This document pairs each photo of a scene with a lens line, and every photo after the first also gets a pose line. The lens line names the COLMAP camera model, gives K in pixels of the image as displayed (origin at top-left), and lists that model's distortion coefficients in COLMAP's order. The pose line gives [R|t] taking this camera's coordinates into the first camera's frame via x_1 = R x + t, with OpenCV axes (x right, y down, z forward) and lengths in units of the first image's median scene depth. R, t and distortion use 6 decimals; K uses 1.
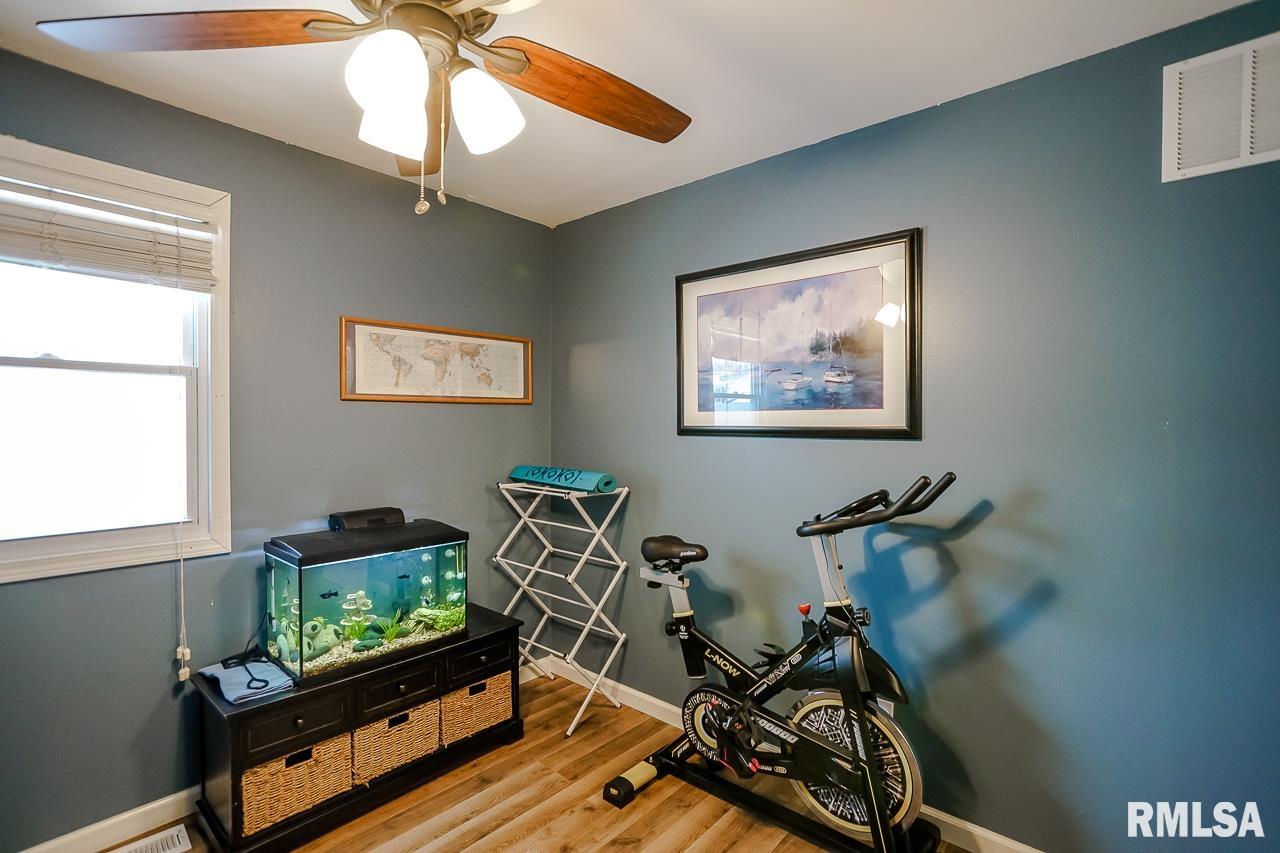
lens RADIAL K [[593.5, 0, 638.0], [0, 593.5, 424.7], [0, 0, 1]] dist [-0.047936, 0.013284]
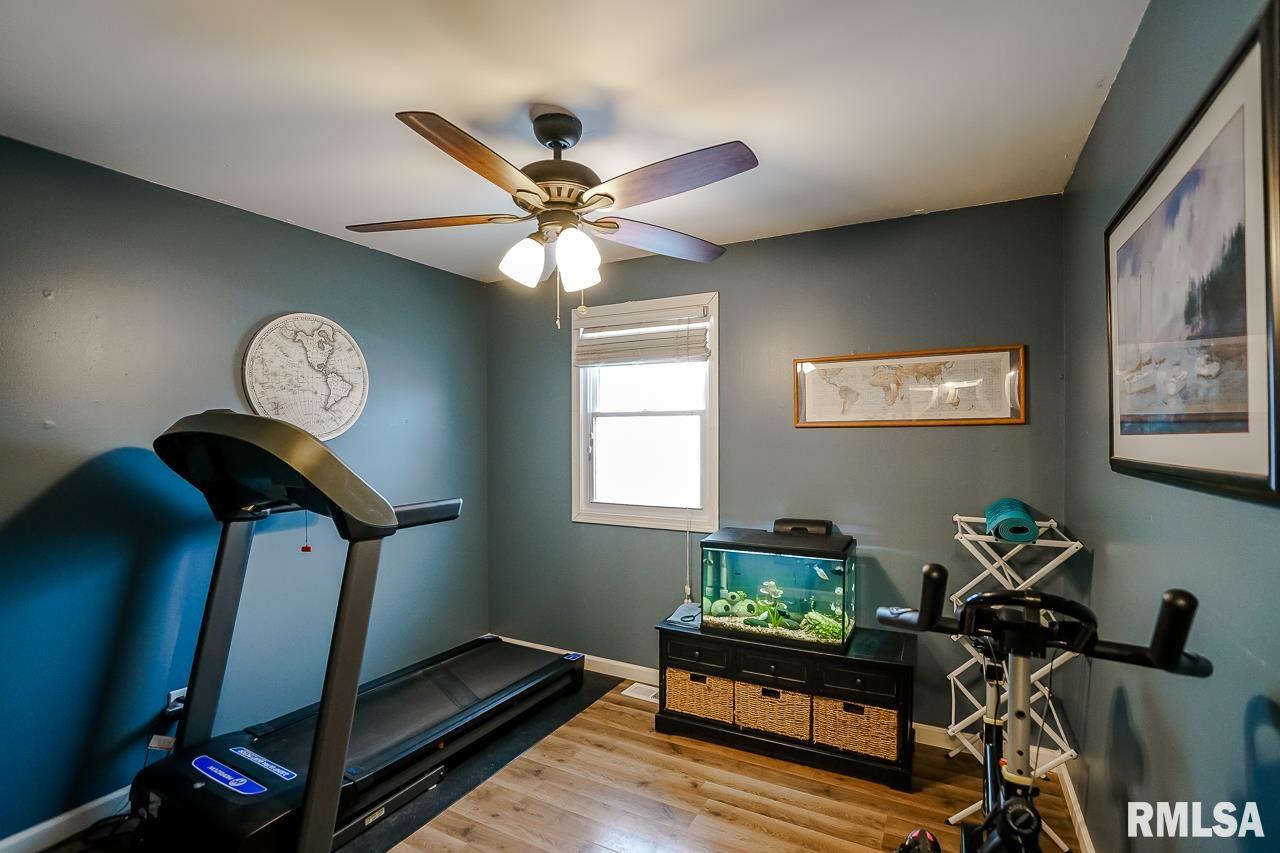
lens RADIAL K [[593.5, 0, 634.3], [0, 593.5, 430.8], [0, 0, 1]] dist [-0.047936, 0.013284]
pose [[0.214242, -0.012368, -0.976702, 0.694600], [-0.002233, 0.999911, -0.013151, -0.020200], [0.976778, 0.004999, 0.214196, 0.441081]]
